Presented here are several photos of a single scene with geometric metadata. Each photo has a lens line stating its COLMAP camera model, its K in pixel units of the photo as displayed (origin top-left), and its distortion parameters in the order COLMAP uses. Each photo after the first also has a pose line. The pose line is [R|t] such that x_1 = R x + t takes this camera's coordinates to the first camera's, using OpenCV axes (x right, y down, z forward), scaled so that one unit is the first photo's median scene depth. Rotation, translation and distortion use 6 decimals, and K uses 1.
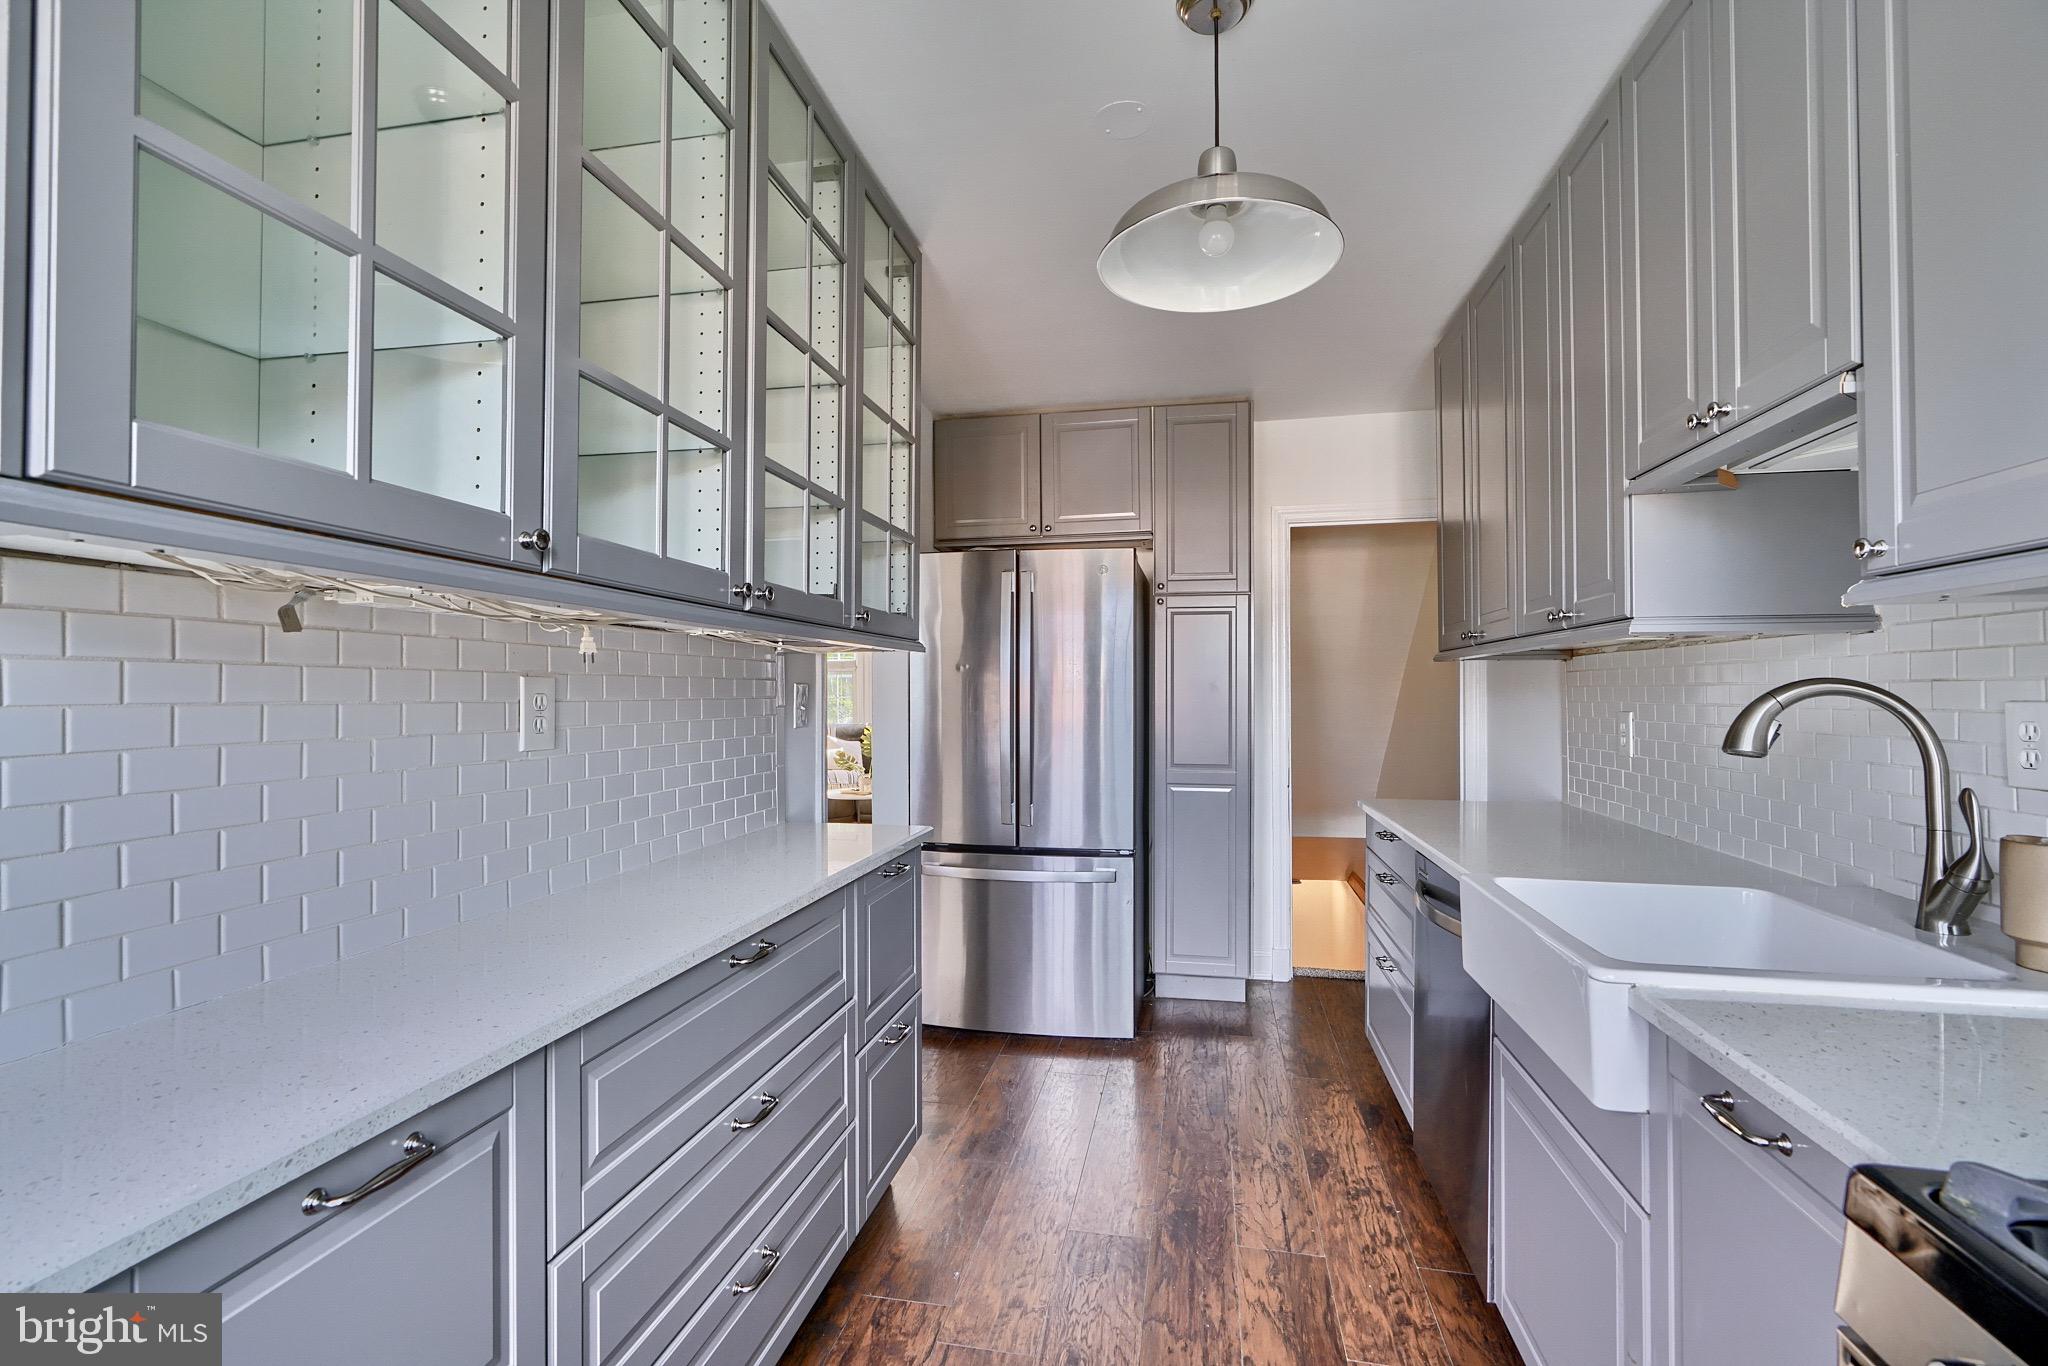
lens RADIAL K [[928.5, 0, 1020.0], [0, 928.5, 682.5], [0, 0, 1]] dist [-0.012699, 0.005592]
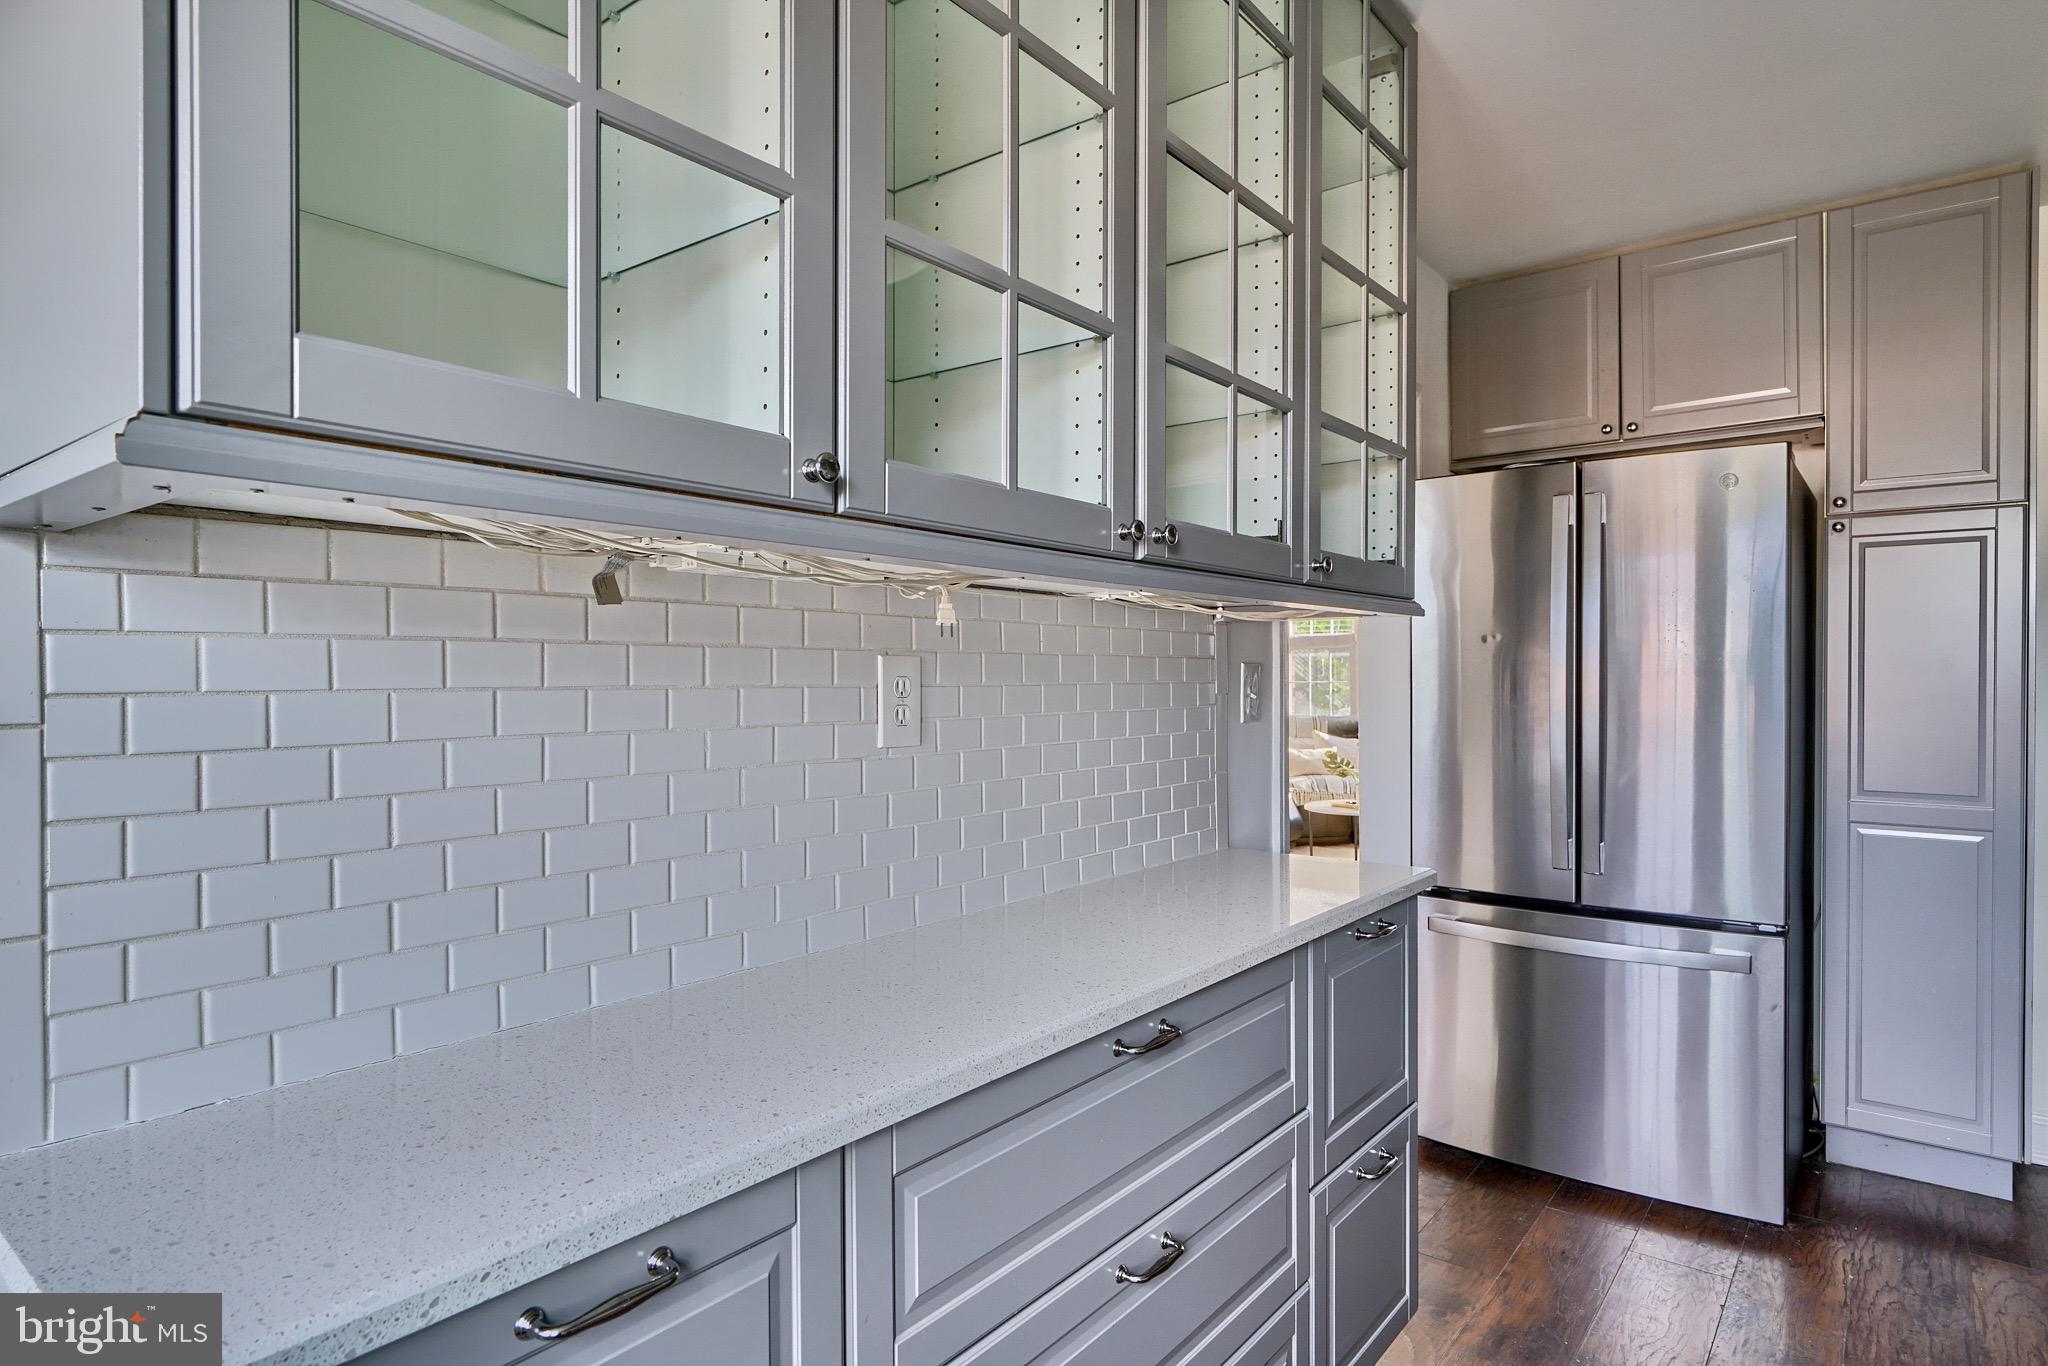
lens RADIAL K [[1129.6, 0, 1024.0], [0, 1129.6, 684.2], [0, 0, 1]] dist [-0.006630, 0.004940]
pose [[0.890073, 0.001519, -0.455816, 0.018509], [0.006577, 0.999848, 0.016175, 0.002856], [0.455771, -0.017395, 0.889927, 0.143619]]
